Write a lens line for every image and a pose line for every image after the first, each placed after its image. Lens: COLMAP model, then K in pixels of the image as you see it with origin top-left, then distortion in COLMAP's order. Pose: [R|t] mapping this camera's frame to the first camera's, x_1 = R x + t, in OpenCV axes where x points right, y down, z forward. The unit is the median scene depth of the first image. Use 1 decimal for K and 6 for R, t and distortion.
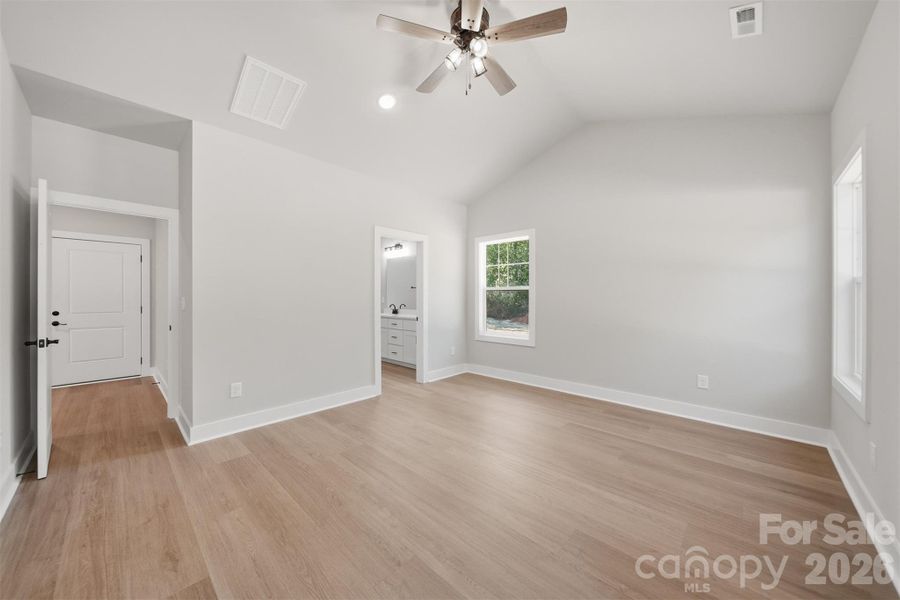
lens RADIAL K [[322.4, 0, 448.3], [0, 322.4, 300.5], [0, 0, 1]] dist [-0.001659, -0.000356]
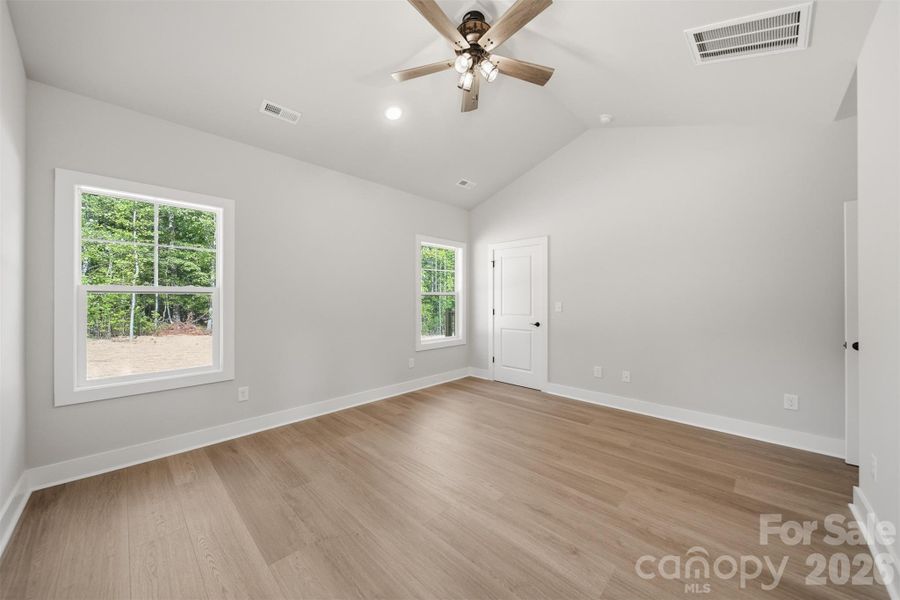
lens RADIAL K [[322.4, 0, 448.3], [0, 322.4, 300.5], [0, 0, 1]] dist [-0.001659, -0.000356]
pose [[-0.999871, 0.006326, 0.014760, 0.140872], [0.006357, 0.999978, 0.002079, -0.029024], [-0.014746, 0.002172, -0.999889, 2.267162]]
